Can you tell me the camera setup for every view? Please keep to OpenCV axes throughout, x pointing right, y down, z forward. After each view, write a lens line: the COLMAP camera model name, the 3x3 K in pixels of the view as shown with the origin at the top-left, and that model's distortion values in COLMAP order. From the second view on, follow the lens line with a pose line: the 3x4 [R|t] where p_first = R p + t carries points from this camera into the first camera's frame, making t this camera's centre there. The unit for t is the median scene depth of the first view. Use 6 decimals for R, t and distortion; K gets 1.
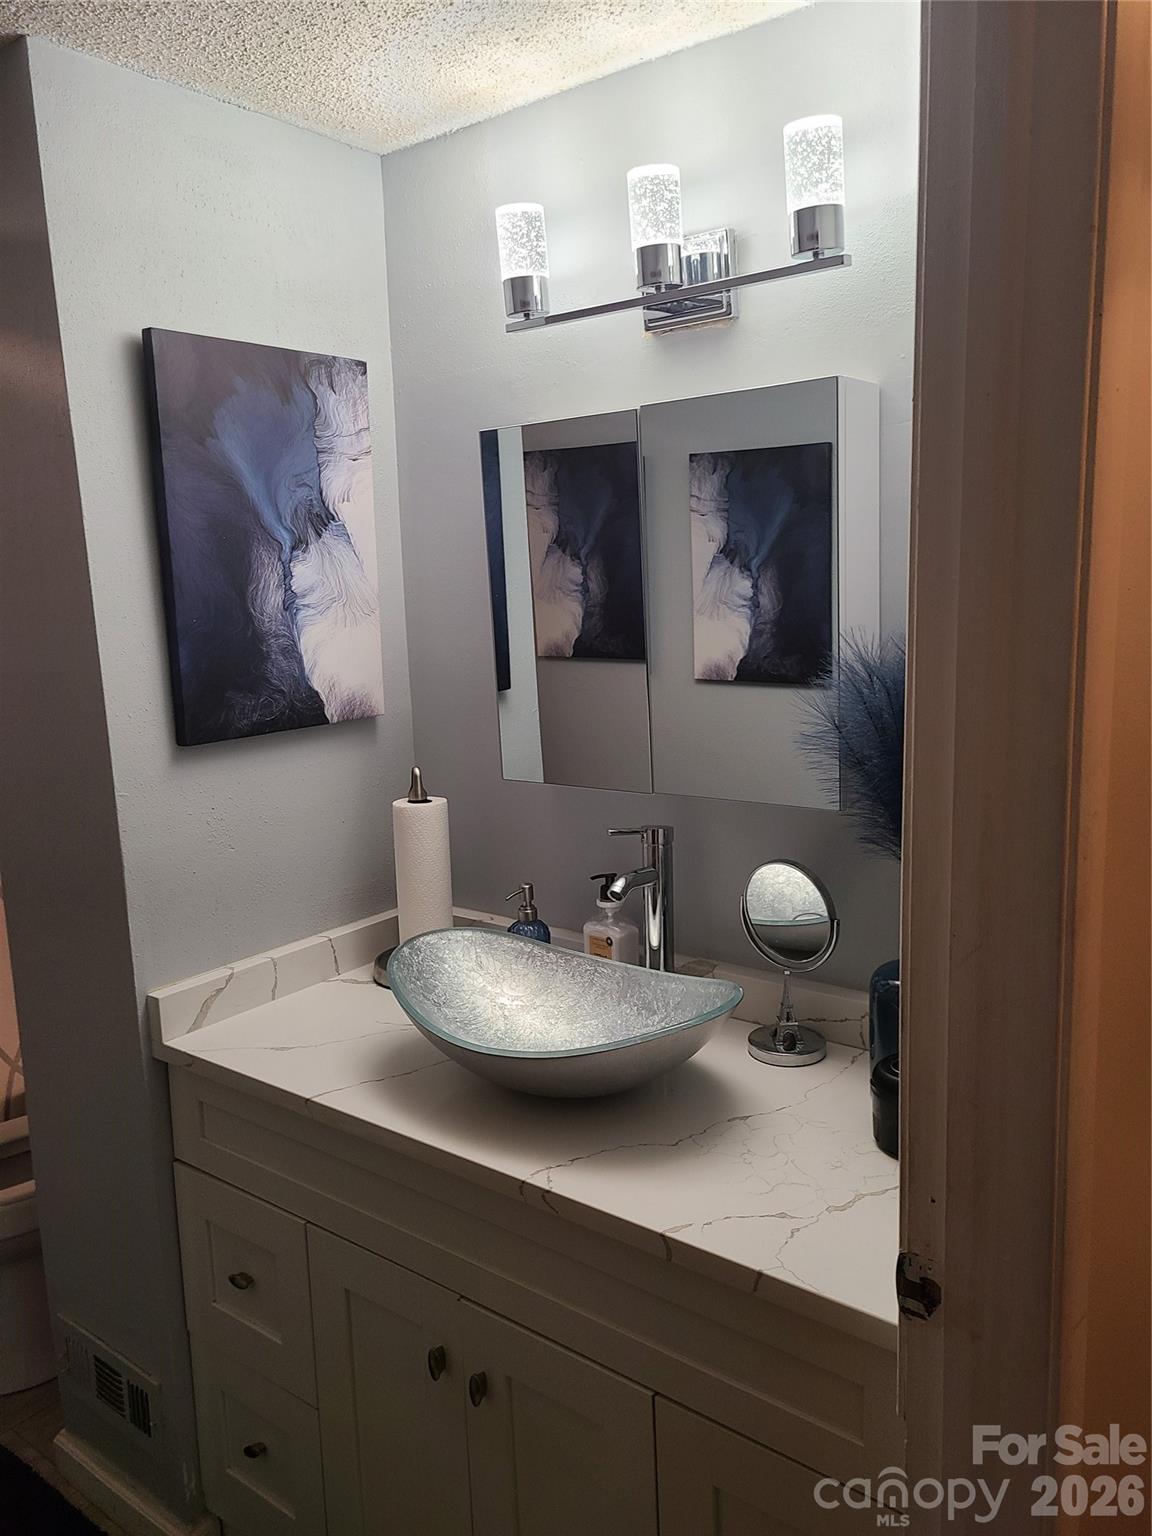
lens RADIAL K [[1139.5, 0, 581.3], [0, 1139.5, 761.9], [0, 0, 1]] dist [0.054650, -0.041346]
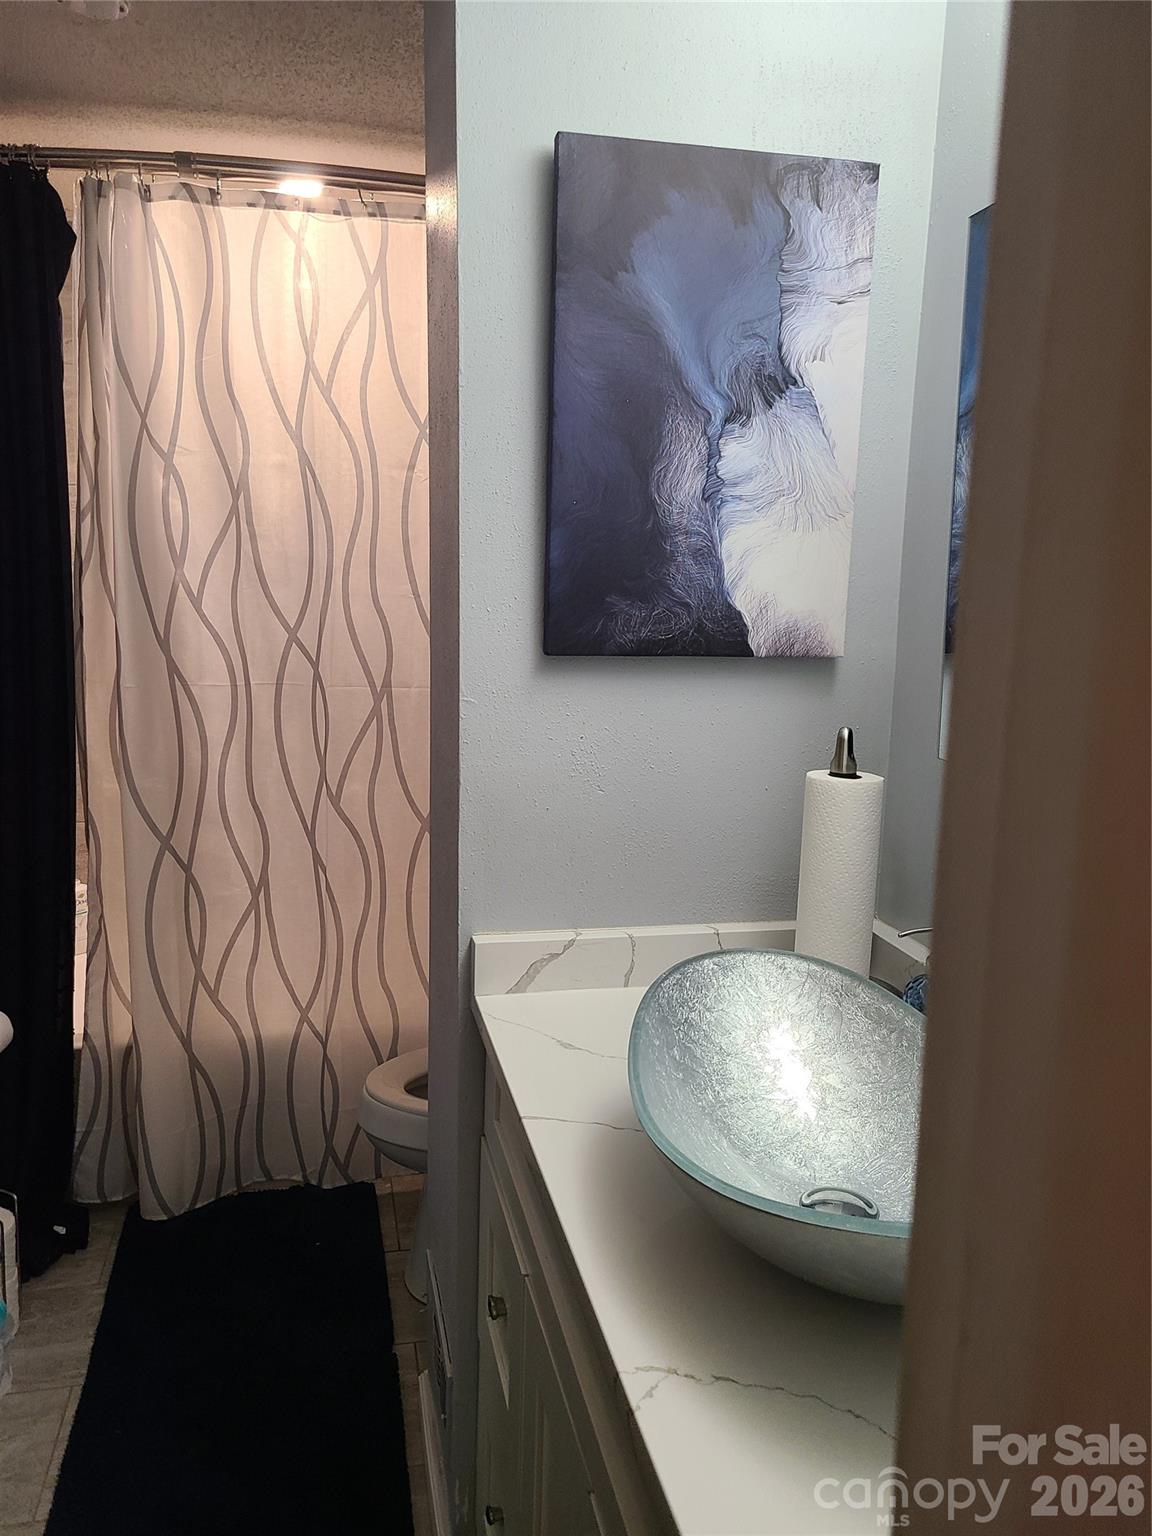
lens RADIAL K [[1139.5, 0, 574.3], [0, 1139.5, 761.8], [0, 0, 1]] dist [0.054650, -0.041346]
pose [[0.764946, 0.151738, -0.625966, 0.184749], [-0.154399, 0.986717, 0.050507, 0.016654], [0.625315, 0.058013, 0.778213, 0.347938]]
